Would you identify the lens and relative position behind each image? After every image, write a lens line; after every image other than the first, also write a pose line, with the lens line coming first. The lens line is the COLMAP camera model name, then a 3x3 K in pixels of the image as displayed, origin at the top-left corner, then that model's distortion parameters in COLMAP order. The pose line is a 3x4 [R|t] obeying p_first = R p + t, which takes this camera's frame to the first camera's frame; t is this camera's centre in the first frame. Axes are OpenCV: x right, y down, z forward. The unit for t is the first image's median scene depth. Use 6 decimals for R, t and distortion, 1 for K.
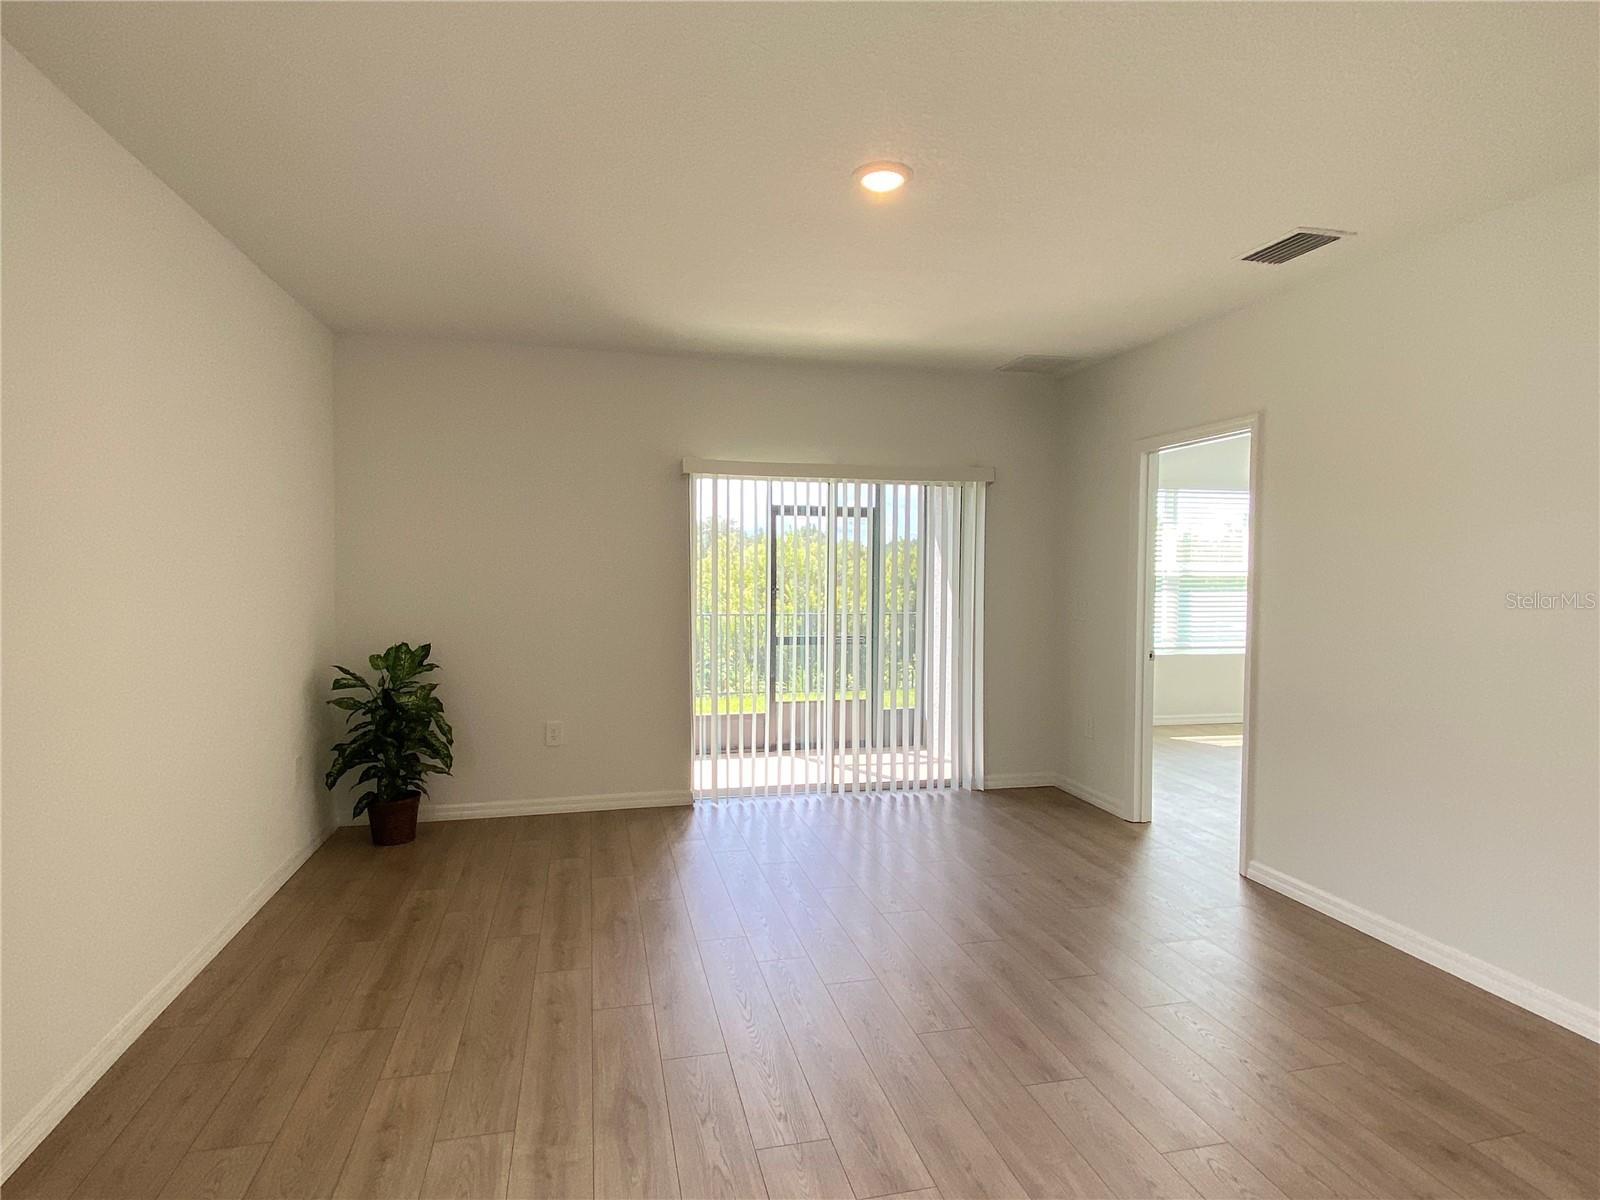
lens RADIAL K [[879.8, 0, 800.0], [0, 879.8, 600.0], [0, 0, 1]] dist [-0.000300, -0.000236]
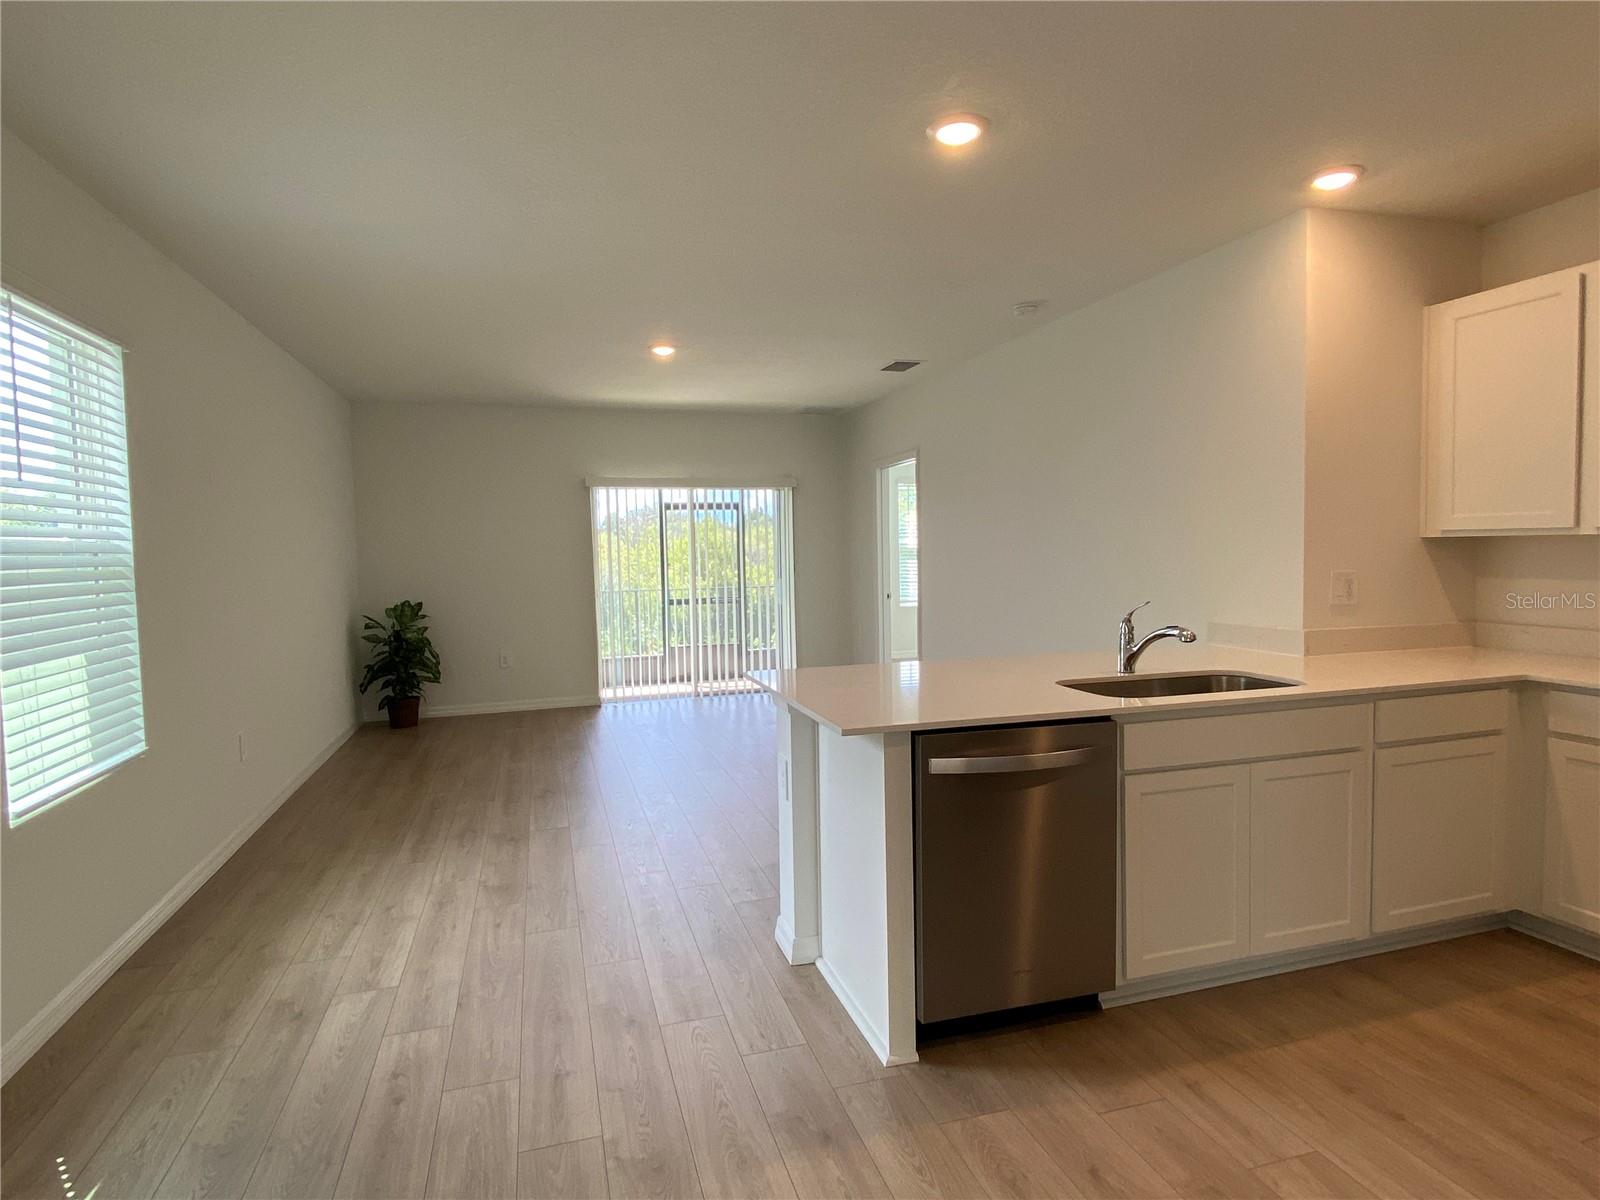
lens RADIAL K [[879.8, 0, 800.0], [0, 879.8, 600.0], [0, 0, 1]] dist [-0.000300, -0.000236]
pose [[0.998145, -0.027507, 0.054317, 0.156876], [0.026455, 0.999450, 0.020006, 0.033441], [-0.054838, -0.018532, 0.998323, -0.575848]]
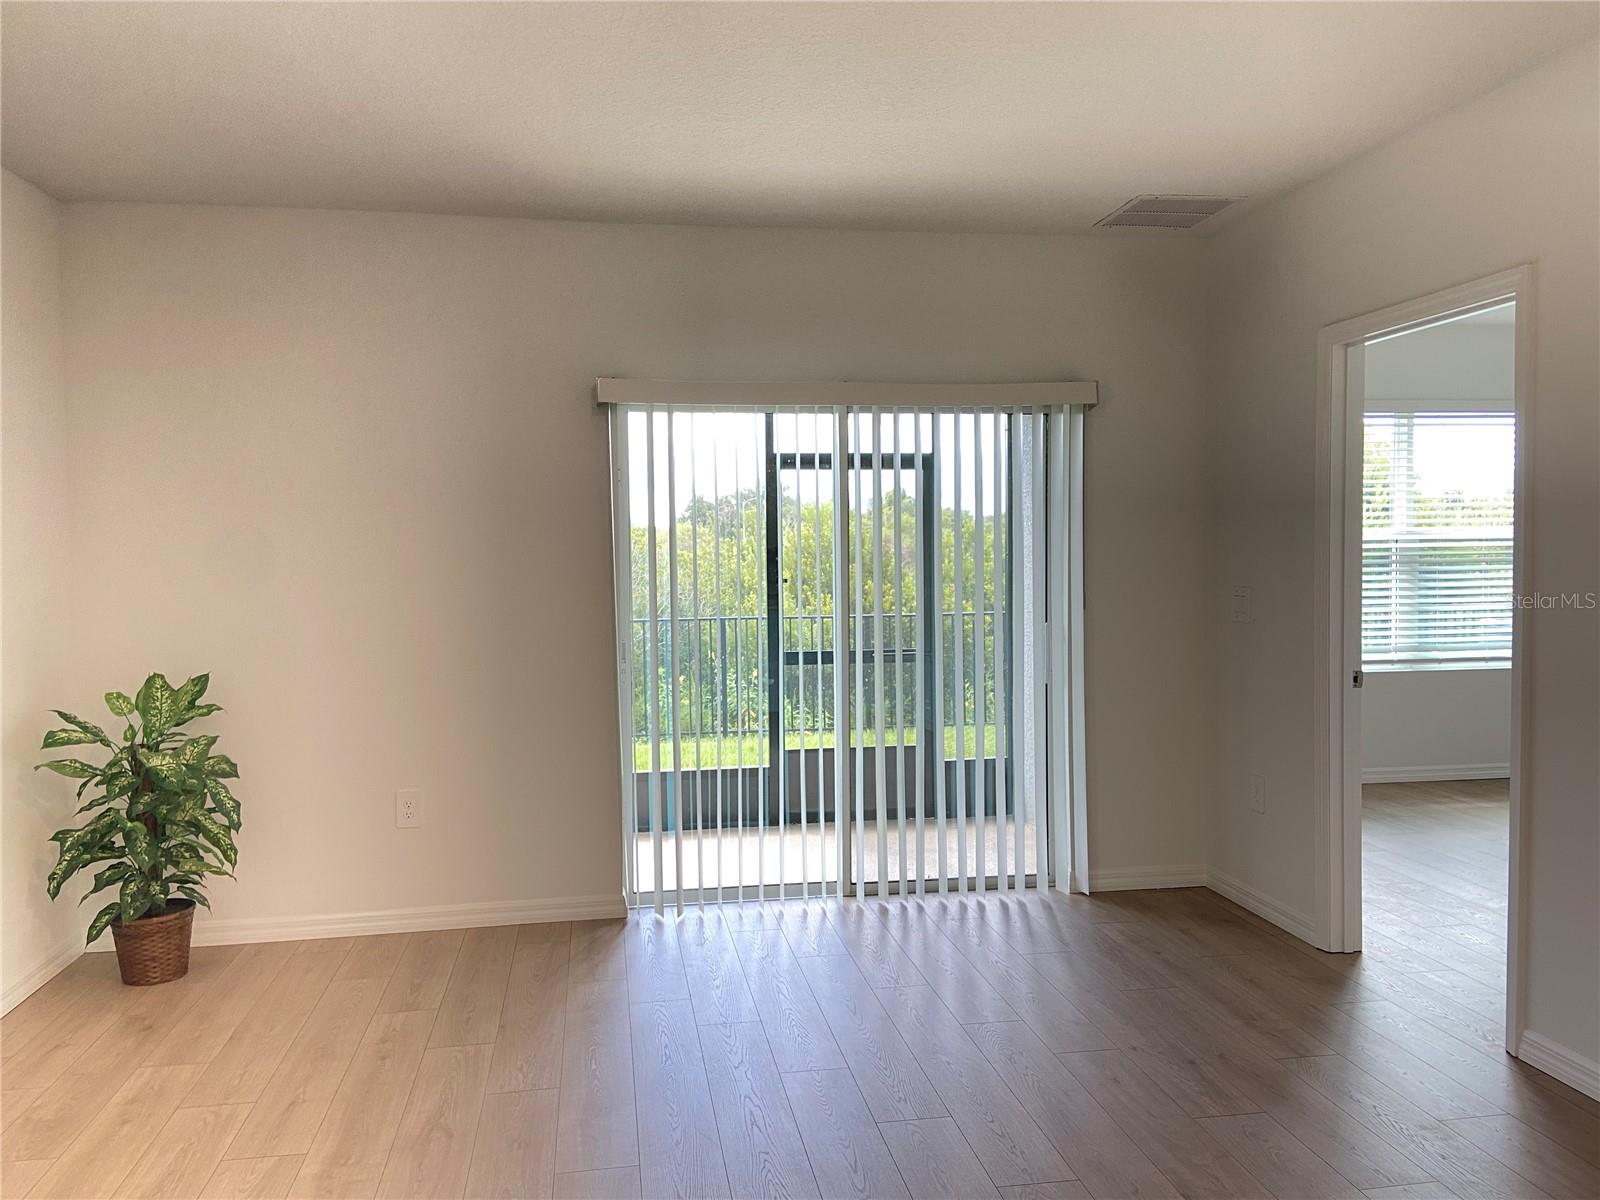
lens RADIAL K [[1211.1, 0, 800.0], [0, 1211.1, 600.0], [0, 0, 1]] dist [0.042683, -0.068035]
pose [[0.996926, -0.014872, -0.076920, 0.084722], [0.015380, 0.999864, 0.006016, -0.003331], [0.076820, -0.007181, 0.997019, 0.135638]]
